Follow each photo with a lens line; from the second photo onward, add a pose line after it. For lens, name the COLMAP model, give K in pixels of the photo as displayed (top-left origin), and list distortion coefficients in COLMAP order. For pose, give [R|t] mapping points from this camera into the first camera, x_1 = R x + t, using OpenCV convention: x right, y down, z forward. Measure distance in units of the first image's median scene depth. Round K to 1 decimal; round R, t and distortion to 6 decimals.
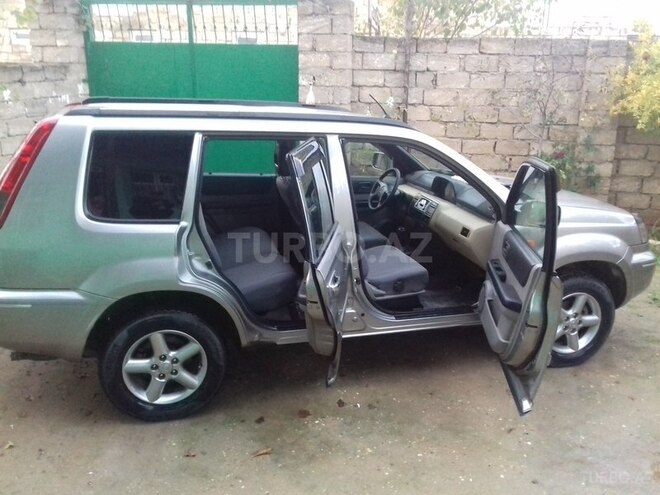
lens RADIAL K [[606.4, 0, 330.0], [0, 606.4, 247.5], [0, 0, 1]] dist [0.084521, -0.160838]
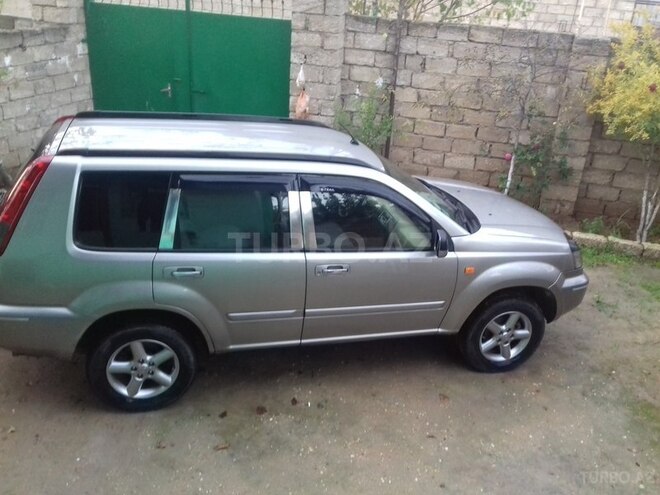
lens RADIAL K [[606.4, 0, 330.0], [0, 606.4, 247.5], [0, 0, 1]] dist [0.084521, -0.160838]
pose [[0.998532, 0.054105, -0.002577, 0.066109], [-0.053377, 0.990955, 0.123119, -0.166761], [0.009215, -0.122801, 0.992389, -0.111874]]
